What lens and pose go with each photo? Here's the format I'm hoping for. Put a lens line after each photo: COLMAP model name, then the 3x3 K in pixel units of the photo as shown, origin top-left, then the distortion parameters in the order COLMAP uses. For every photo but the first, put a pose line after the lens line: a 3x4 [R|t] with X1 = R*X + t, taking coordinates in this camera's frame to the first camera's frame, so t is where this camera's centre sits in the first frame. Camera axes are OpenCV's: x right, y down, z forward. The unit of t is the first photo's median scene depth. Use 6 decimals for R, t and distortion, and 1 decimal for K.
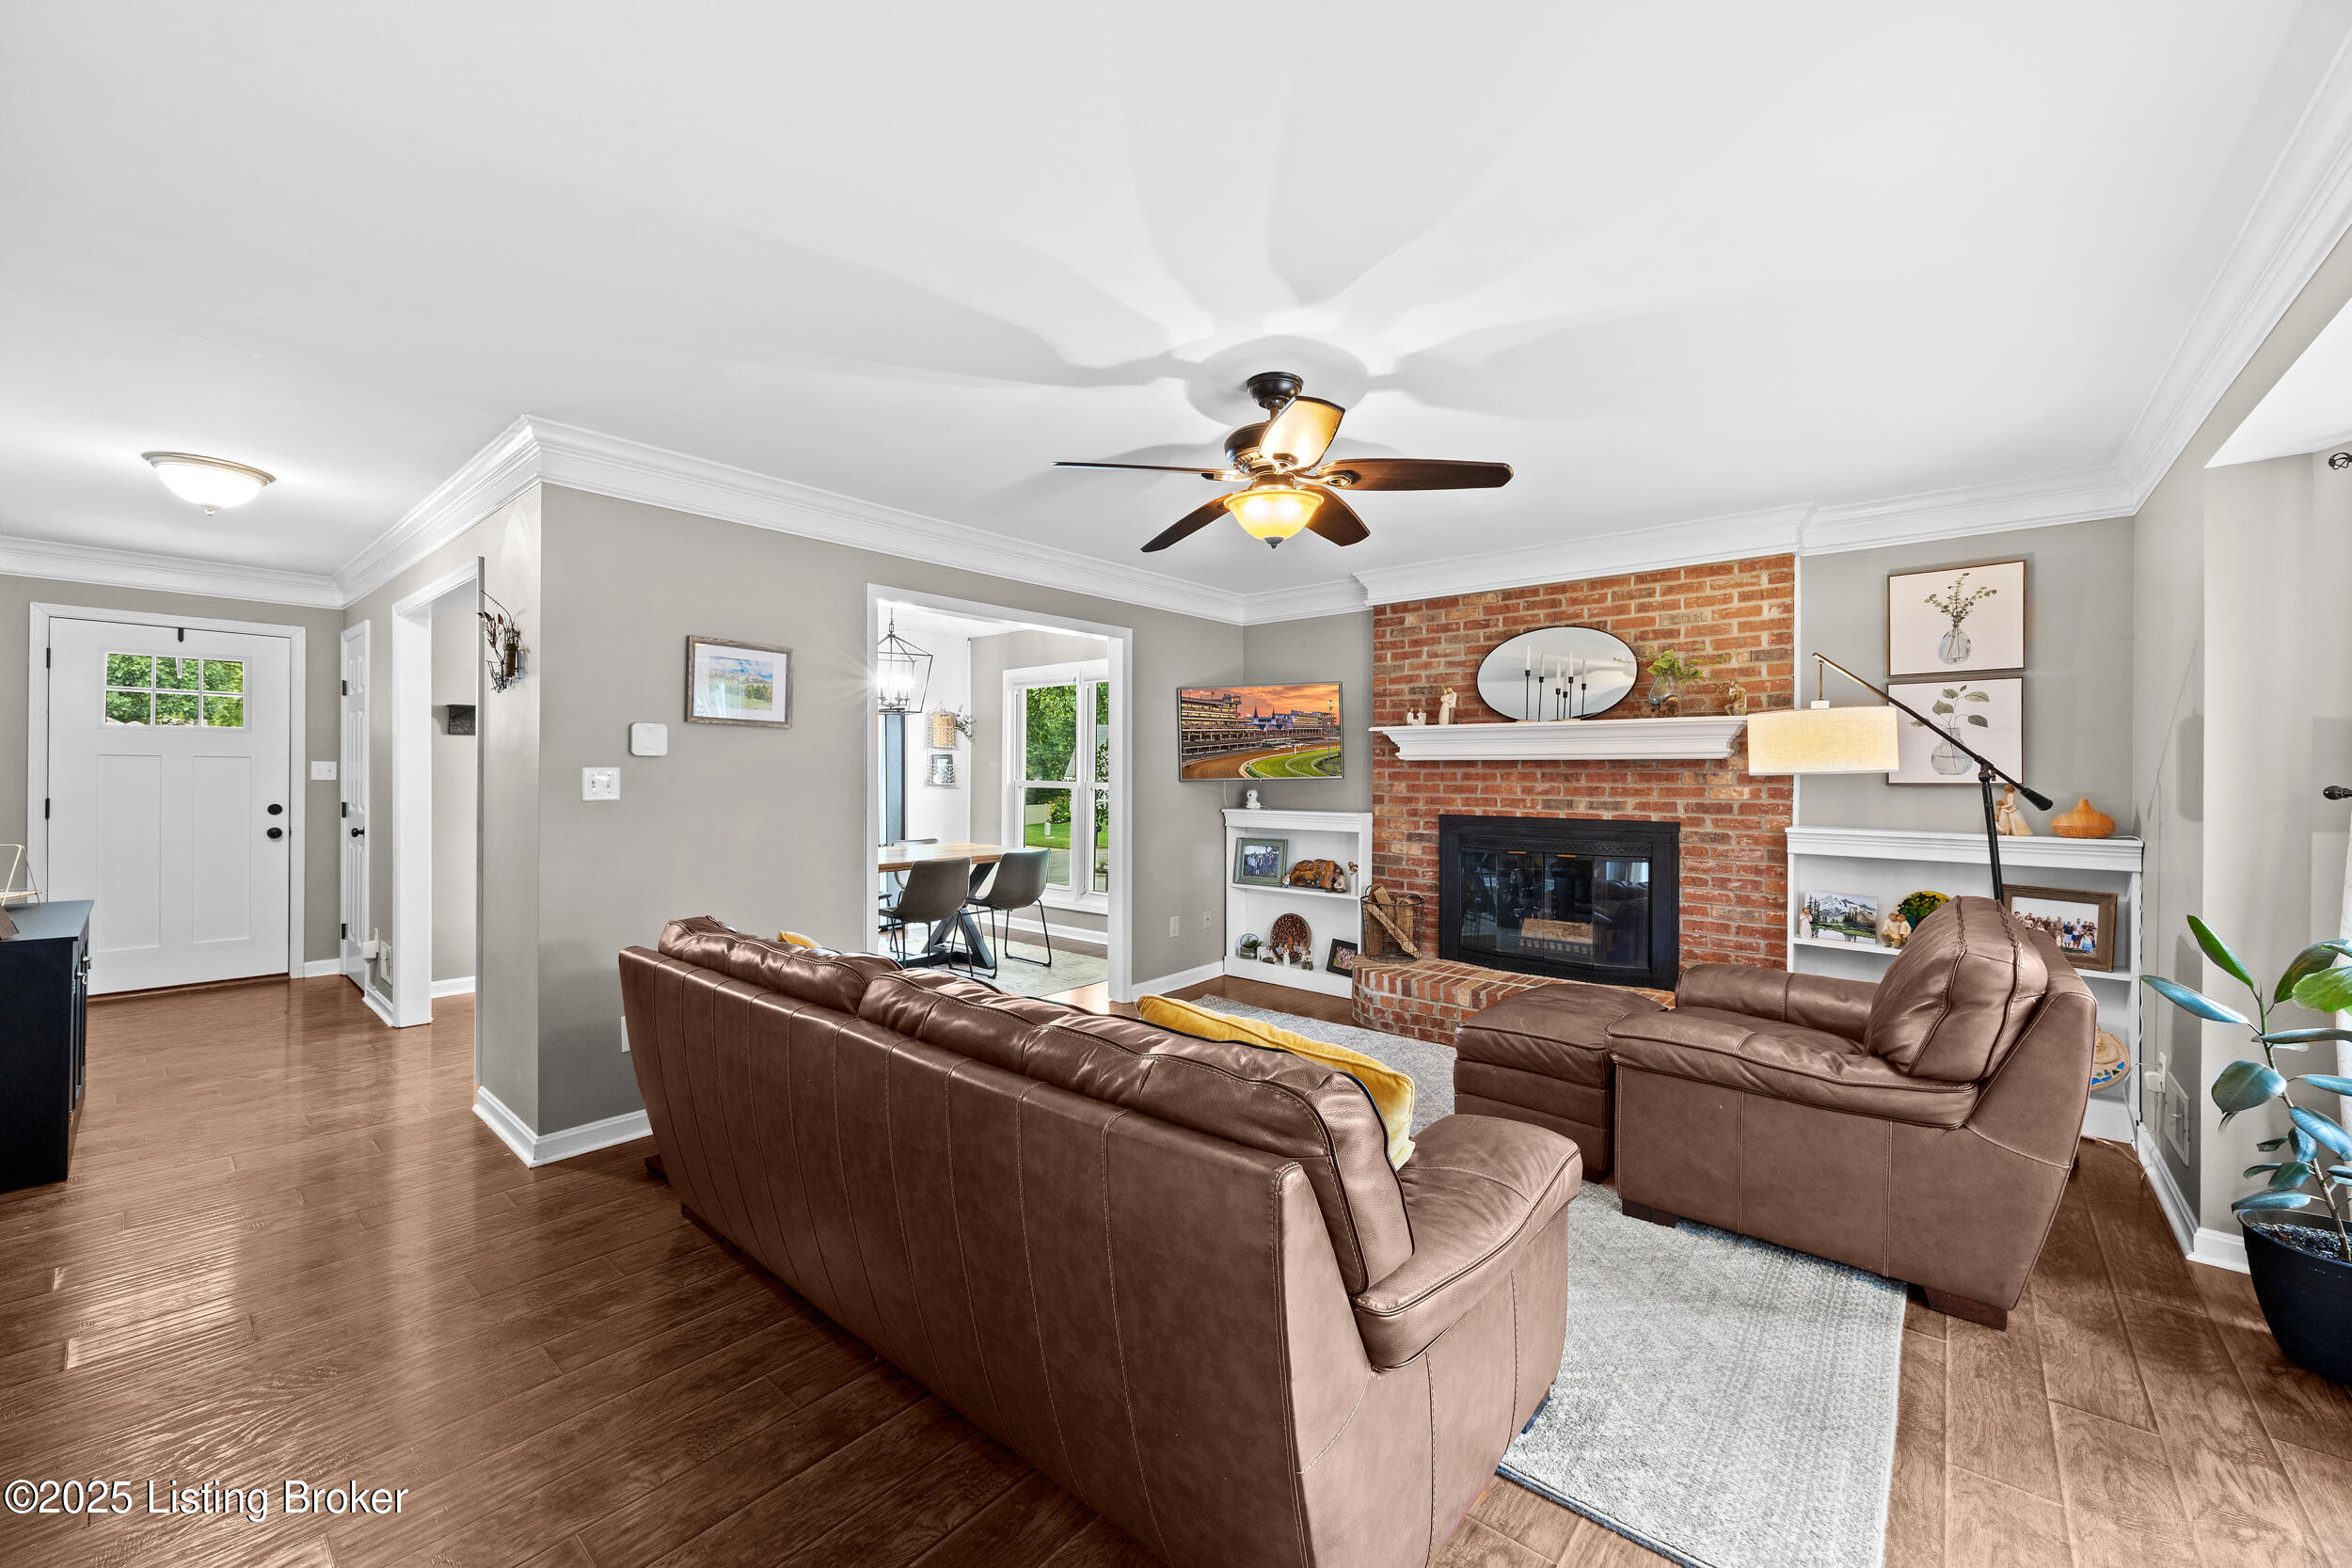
lens RADIAL K [[901.1, 0, 1179.7], [0, 901.1, 776.0], [0, 0, 1]] dist [-0.003496, -0.000012]
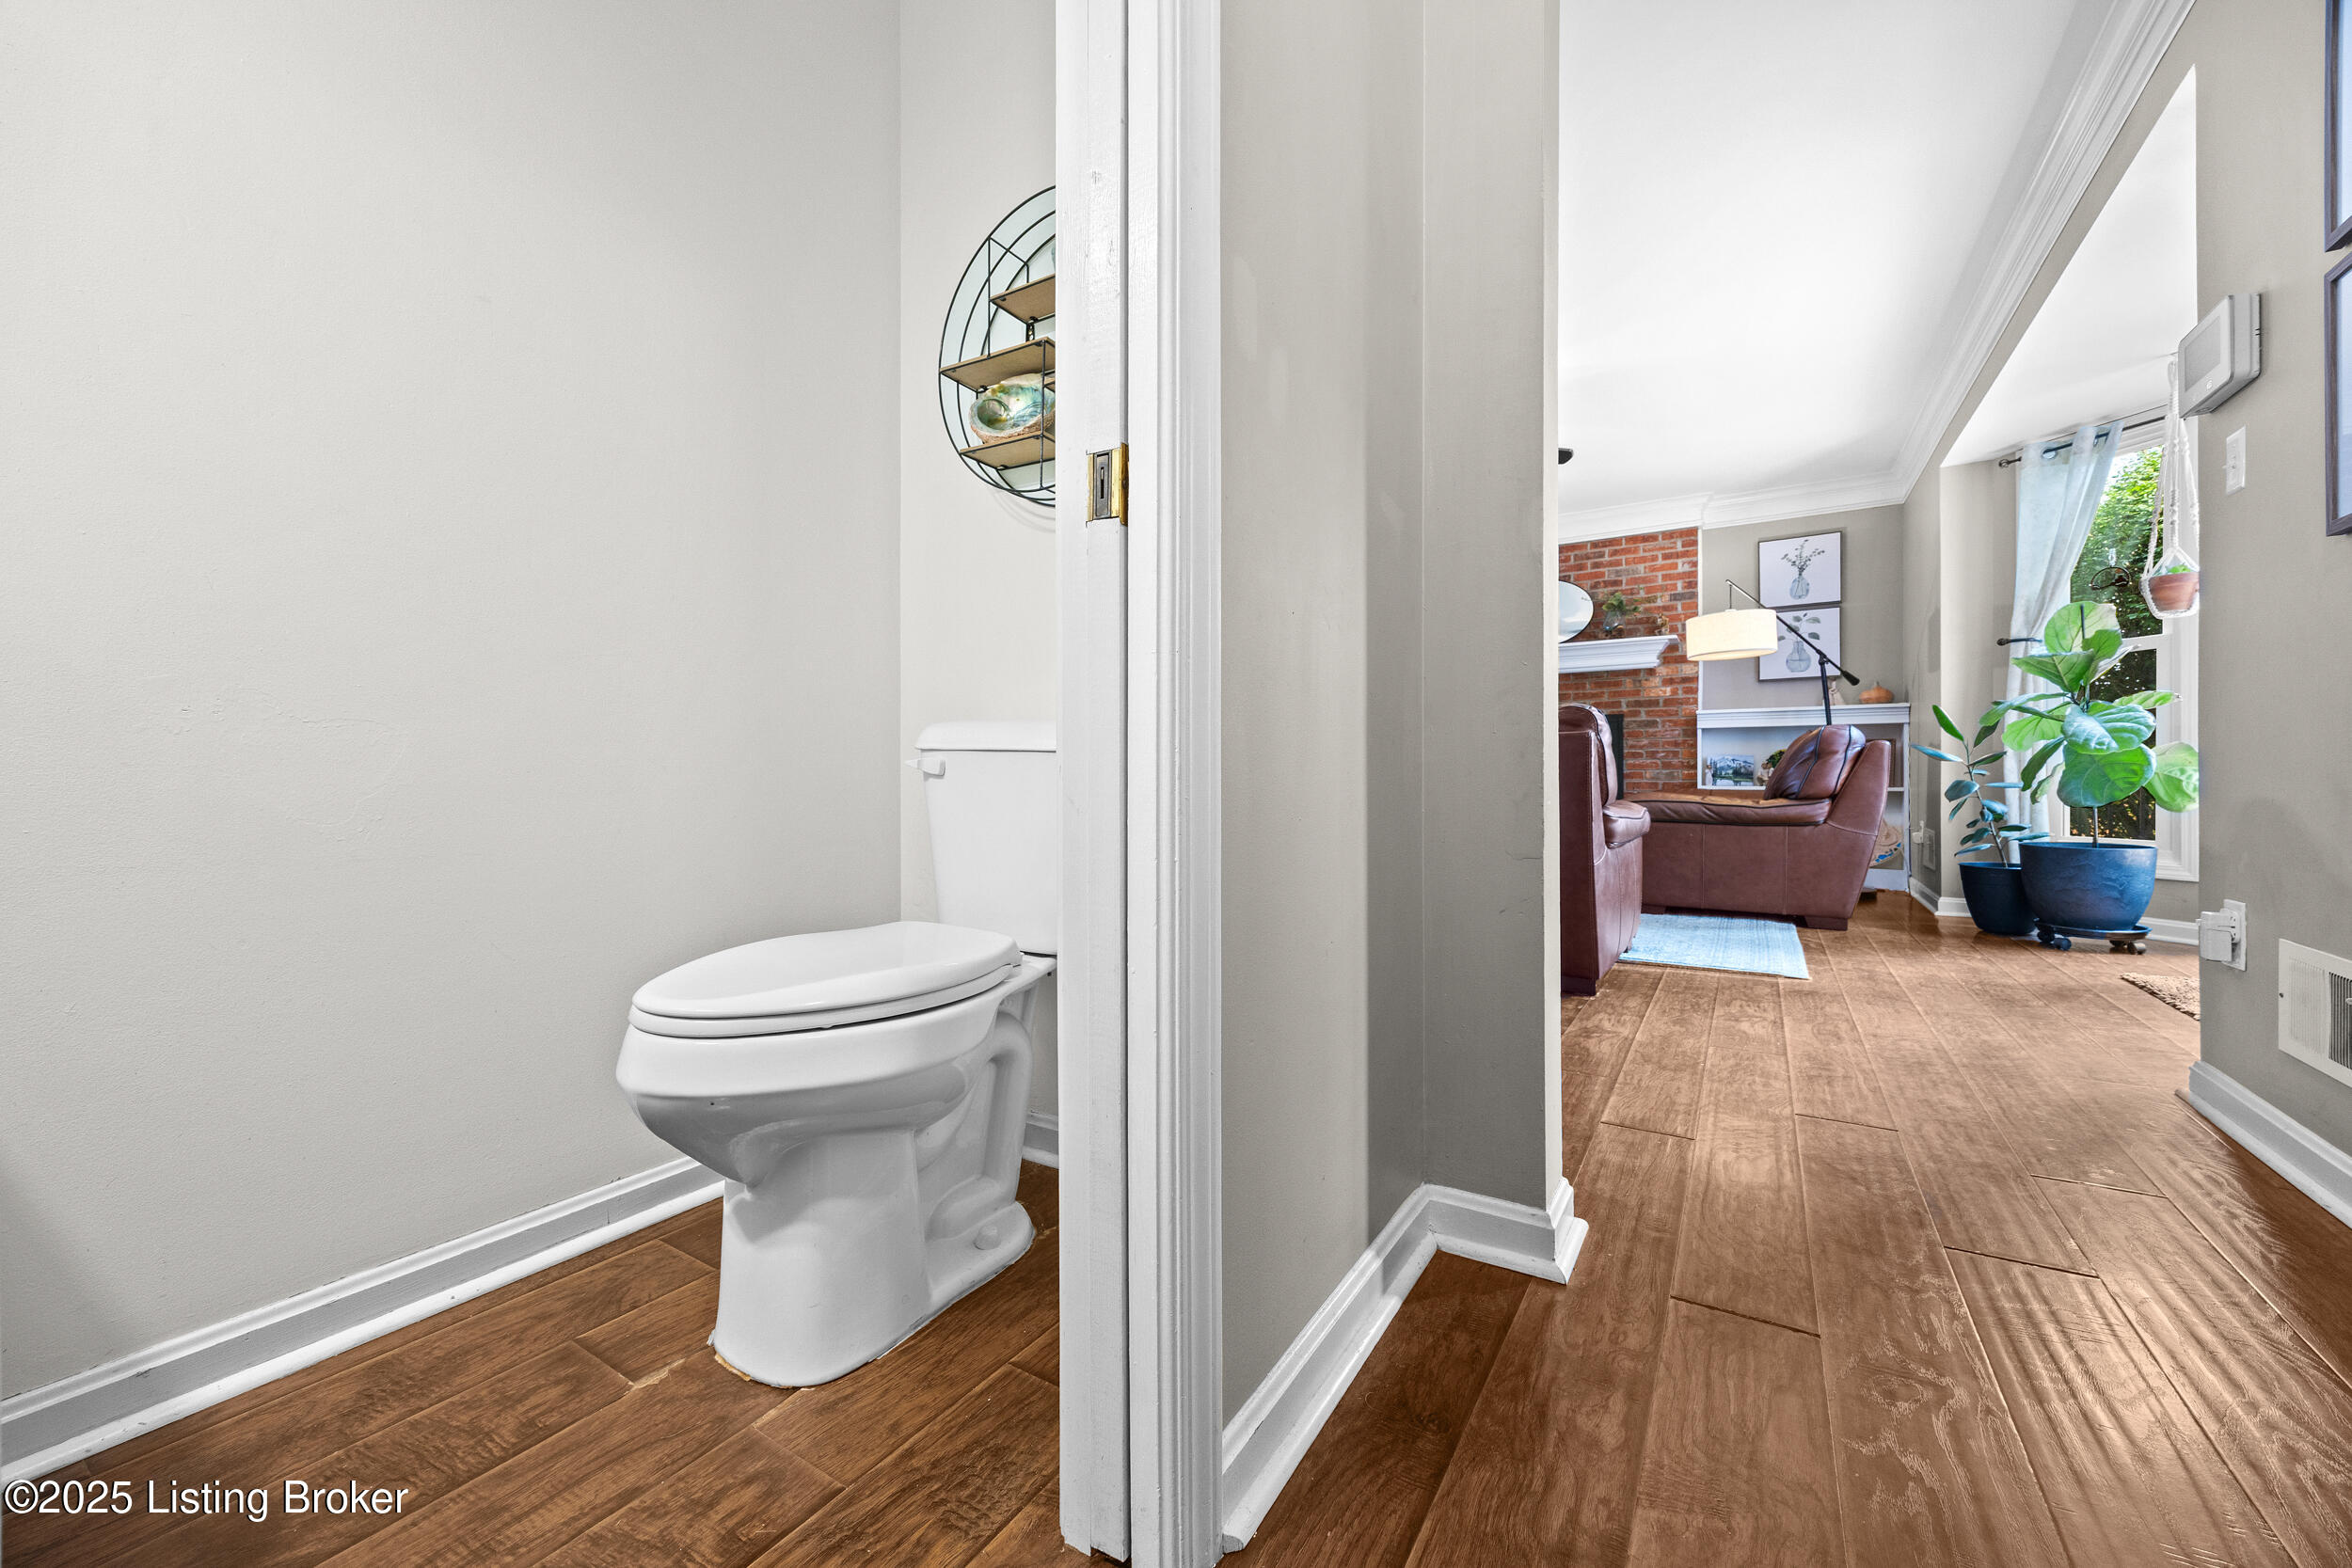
lens RADIAL K [[901.1, 0, 1168.8], [0, 901.1, 781.7], [0, 0, 1]] dist [-0.003496, -0.000012]
pose [[0.990969, -0.005338, 0.133985, -0.358824], [0.005875, 0.999976, -0.003614, 0.162061], [-0.133962, 0.004368, 0.990977, -0.326500]]
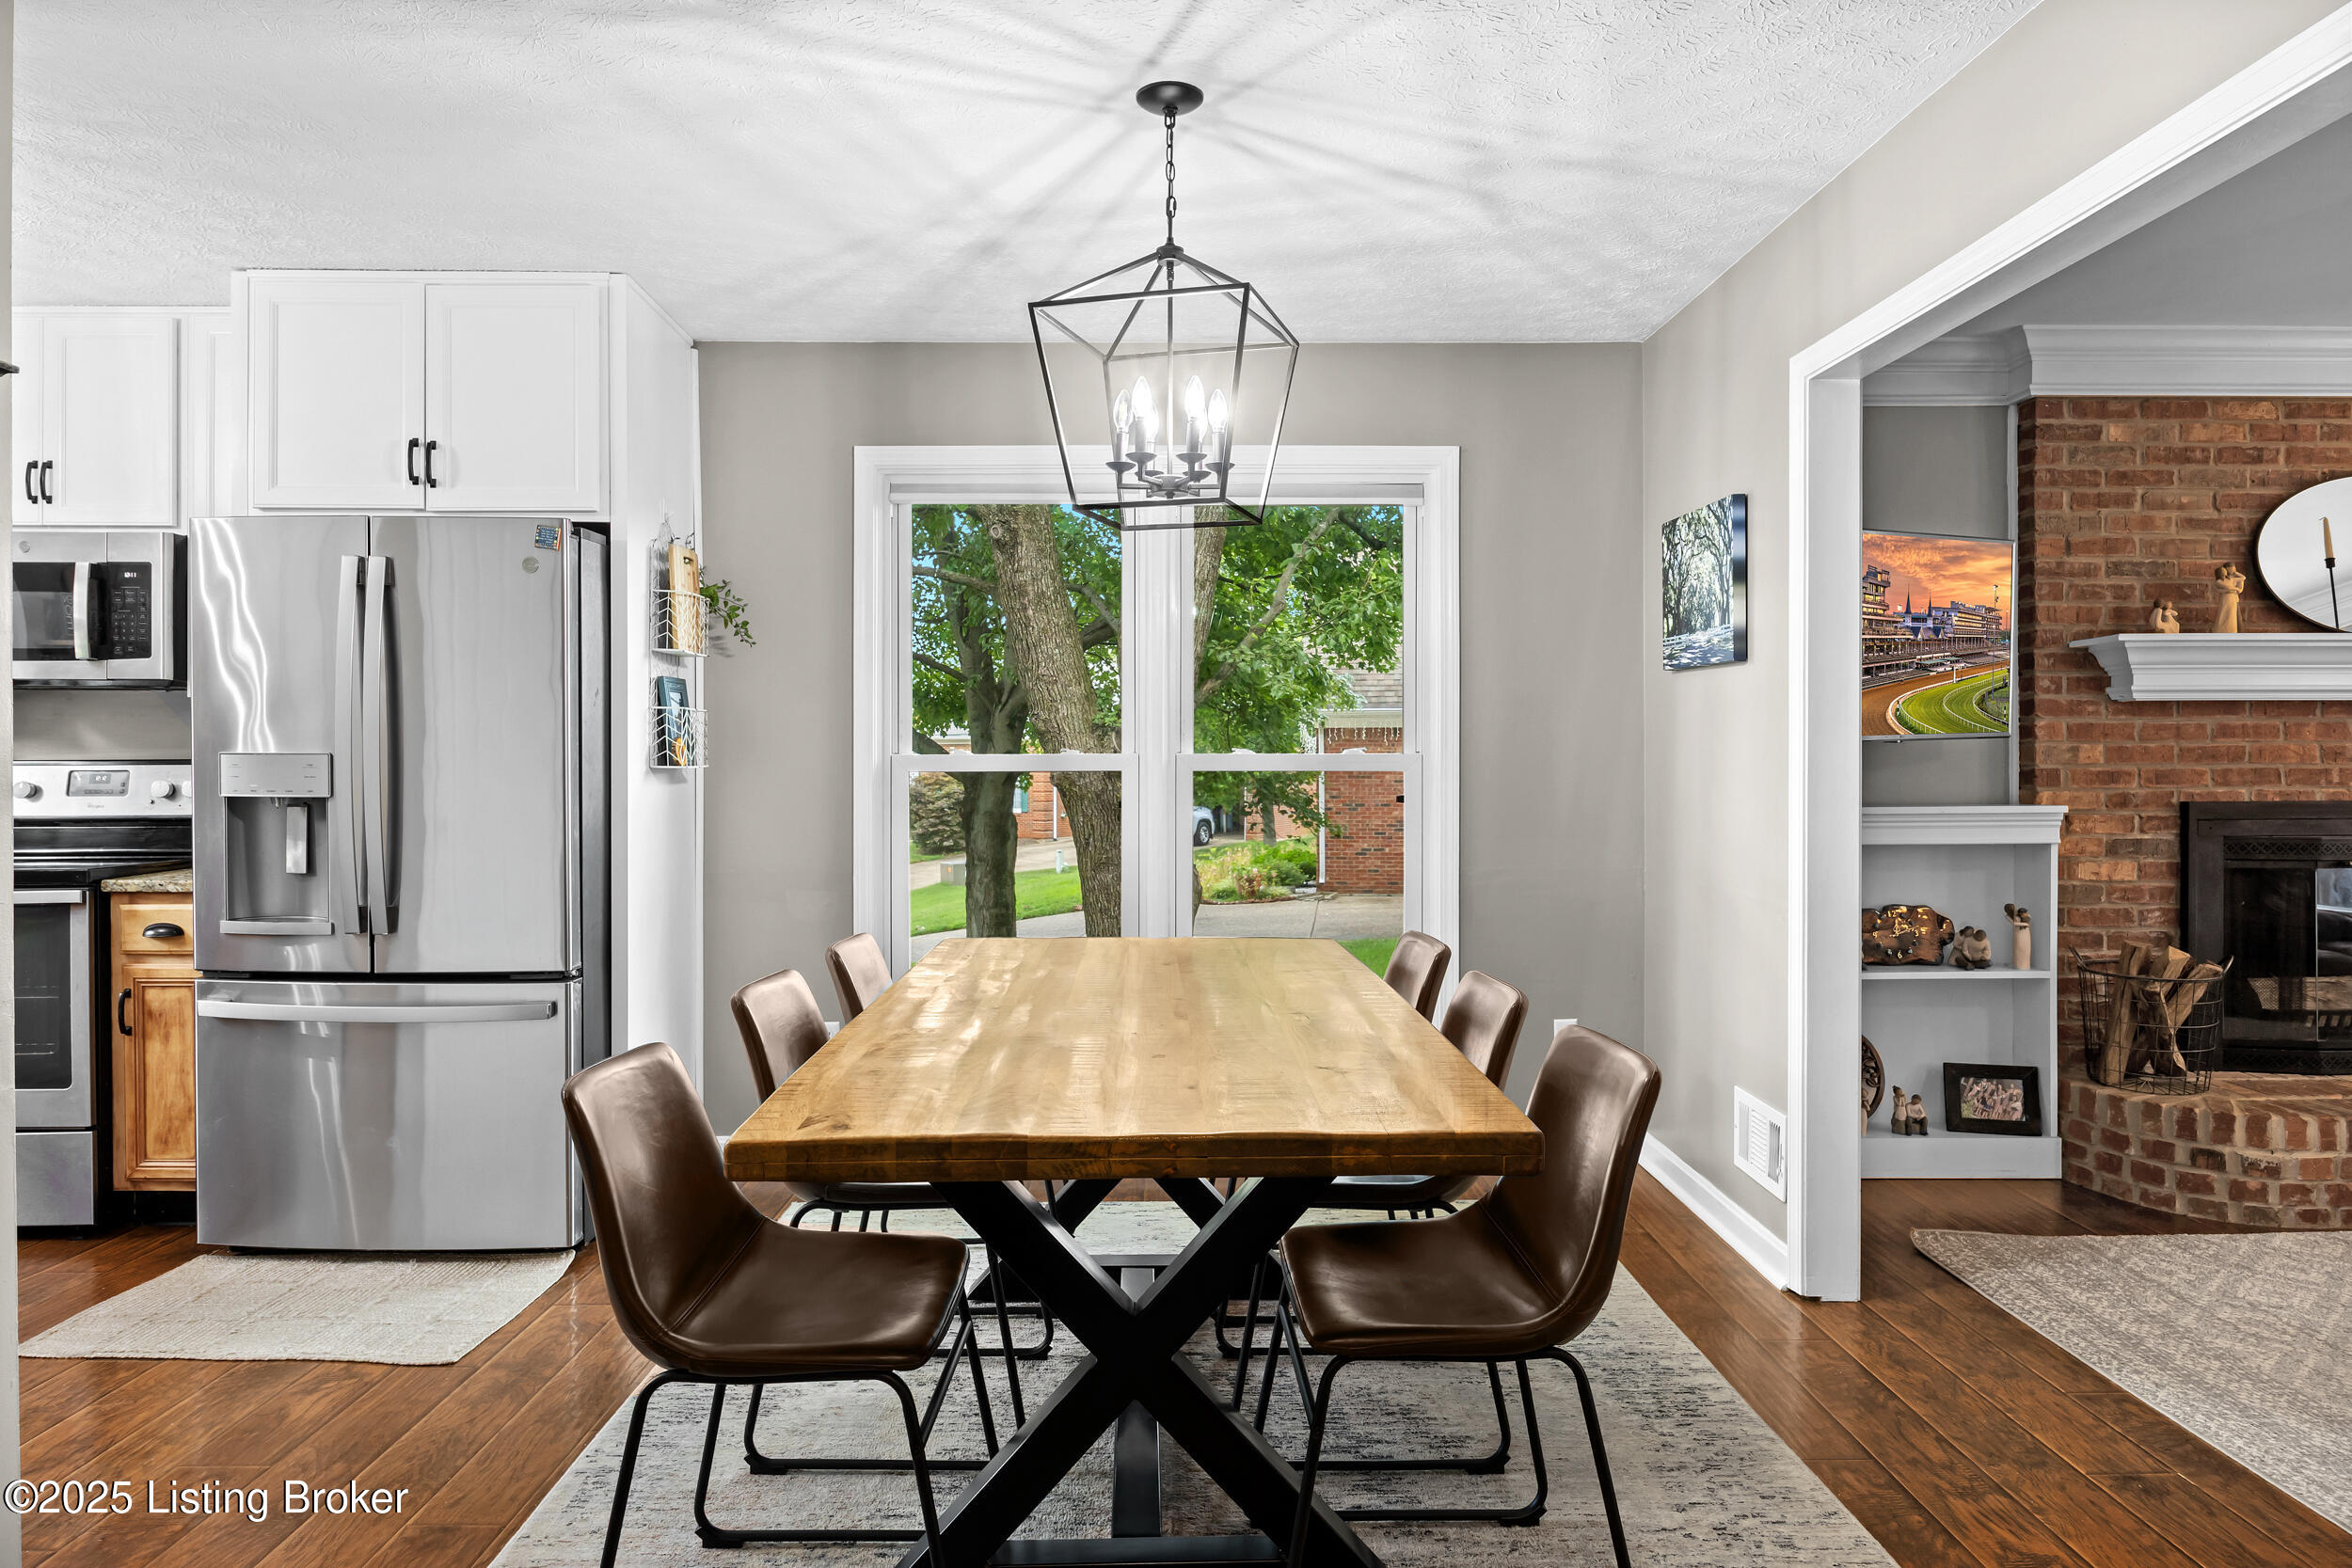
lens RADIAL K [[1469.4, 0, 1189.2], [0, 1469.4, 762.6], [0, 0, 1]] dist [-0.008930, 0.001725]
pose [[0.753537, -0.008450, 0.657351, -0.877138], [0.009014, 0.999956, 0.002521, 0.013982], [-0.657343, 0.004026, 0.753581, 0.880329]]
